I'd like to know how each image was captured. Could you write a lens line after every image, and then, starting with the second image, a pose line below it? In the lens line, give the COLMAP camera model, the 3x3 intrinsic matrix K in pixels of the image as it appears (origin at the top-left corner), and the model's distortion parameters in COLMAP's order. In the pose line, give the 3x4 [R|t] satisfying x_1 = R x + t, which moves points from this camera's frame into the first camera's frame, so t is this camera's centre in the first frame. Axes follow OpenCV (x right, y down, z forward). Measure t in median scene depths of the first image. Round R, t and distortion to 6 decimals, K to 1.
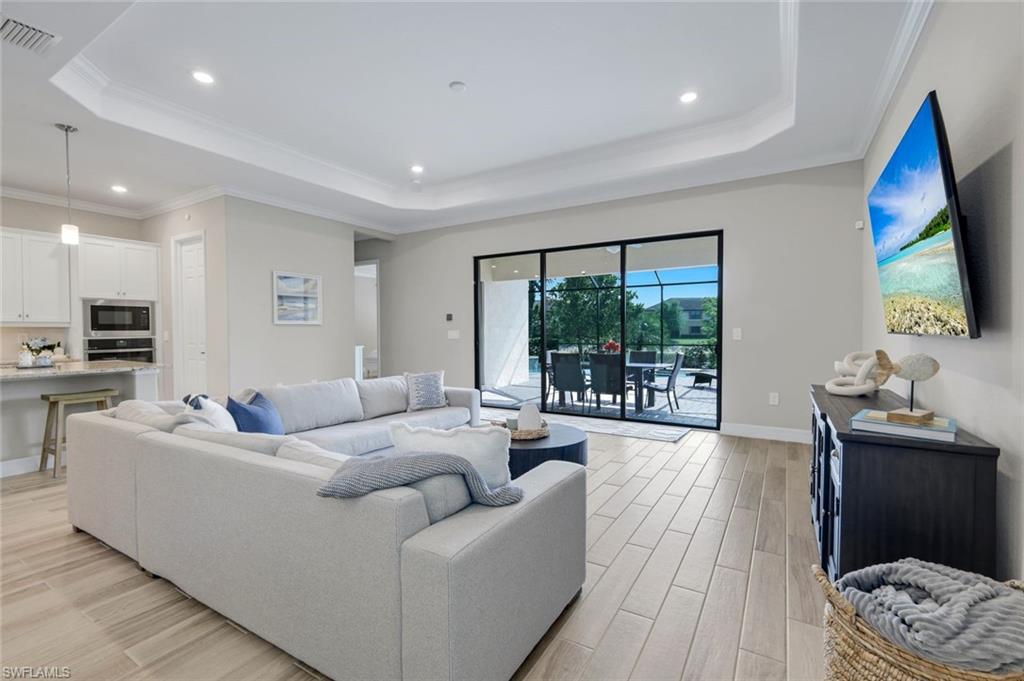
lens RADIAL K [[450.1, 0, 511.9], [0, 450.1, 338.0], [0, 0, 1]] dist [0.002200, 0.000426]
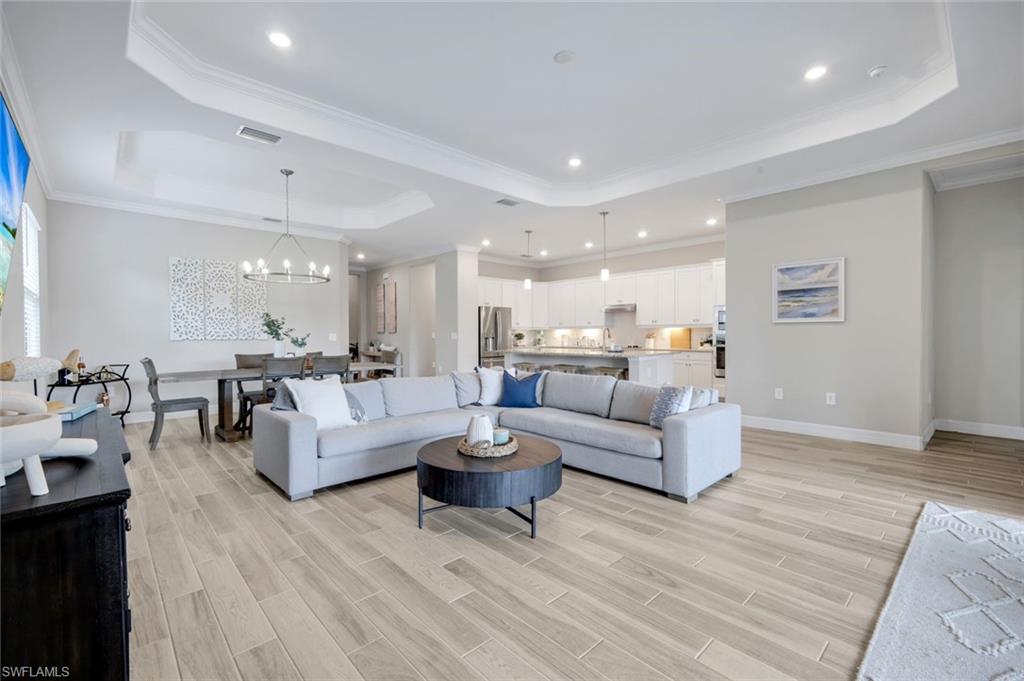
lens RADIAL K [[437.5, 0, 512.0], [0, 437.5, 340.5], [0, 0, 1]] dist [-0.022607, 0.000157]
pose [[-0.264541, 0.023554, -0.964087, 0.460671], [-0.008340, 0.999608, 0.026711, -0.014073], [0.964338, 0.015107, -0.264241, 0.718182]]
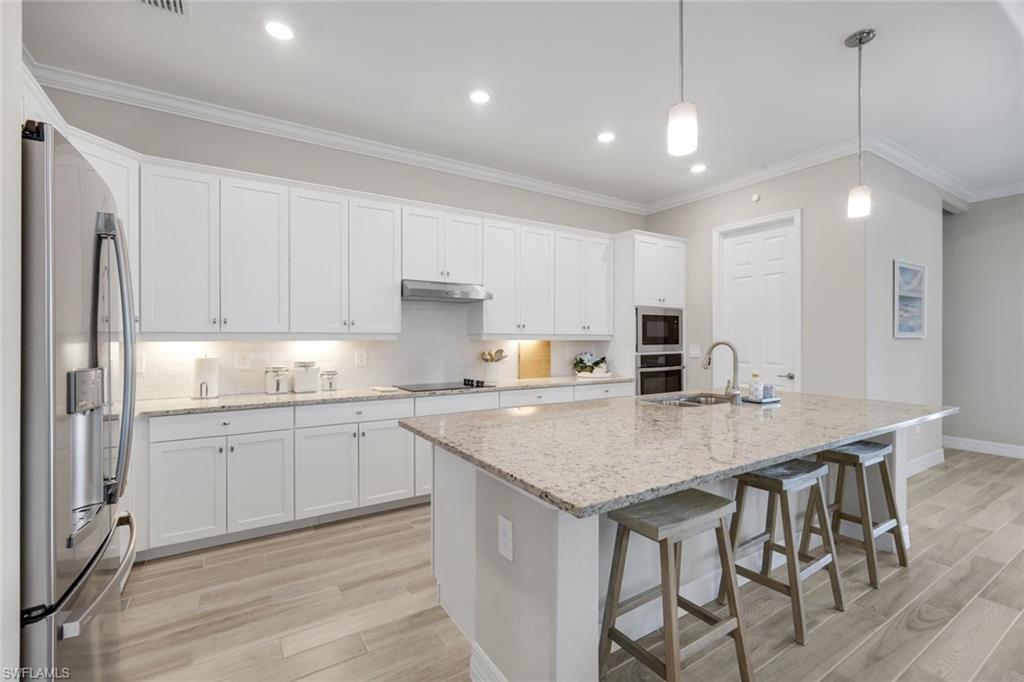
lens RADIAL K [[450.1, 0, 511.9], [0, 450.1, 338.5], [0, 0, 1]] dist [0.002200, 0.000426]
pose [[0.901749, 0.005258, -0.432227, -0.756655], [-0.012323, 0.999832, -0.013546, -0.013419], [0.432084, 0.017542, 0.901663, 0.134630]]
